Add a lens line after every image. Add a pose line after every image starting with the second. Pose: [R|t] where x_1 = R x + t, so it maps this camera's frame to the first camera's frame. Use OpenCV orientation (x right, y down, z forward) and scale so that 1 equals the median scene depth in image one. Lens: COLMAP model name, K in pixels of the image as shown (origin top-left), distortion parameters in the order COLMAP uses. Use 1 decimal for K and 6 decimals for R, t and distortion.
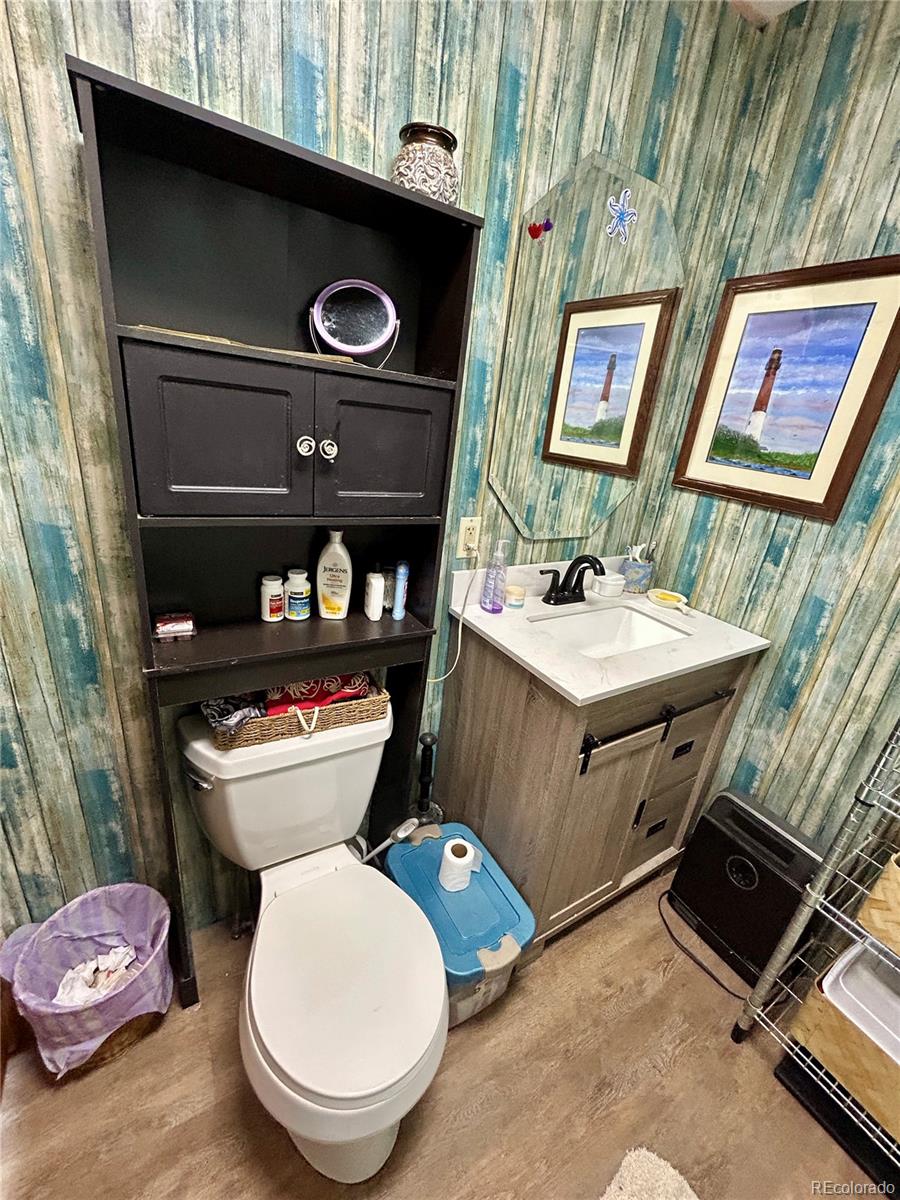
lens RADIAL K [[482.8, 0, 453.8], [0, 482.8, 599.7], [0, 0, 1]] dist [-0.001641, 0.001462]
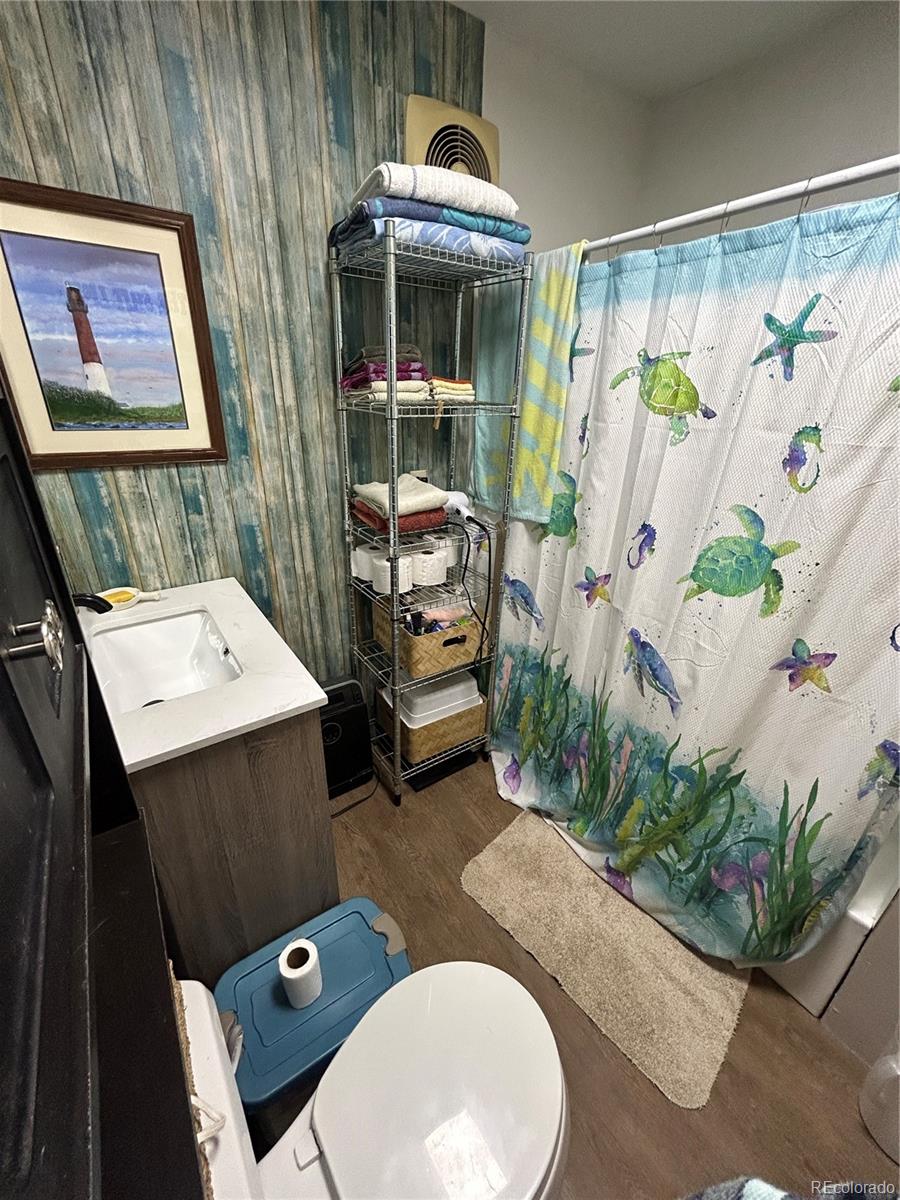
lens RADIAL K [[482.8, 0, 450.3], [0, 482.8, 598.8], [0, 0, 1]] dist [-0.001641, 0.001462]
pose [[-0.057549, -0.499782, 0.864237, -0.374444], [0.337860, 0.804843, 0.487933, -0.258914], [-0.939435, 0.320072, 0.122538, 0.430773]]
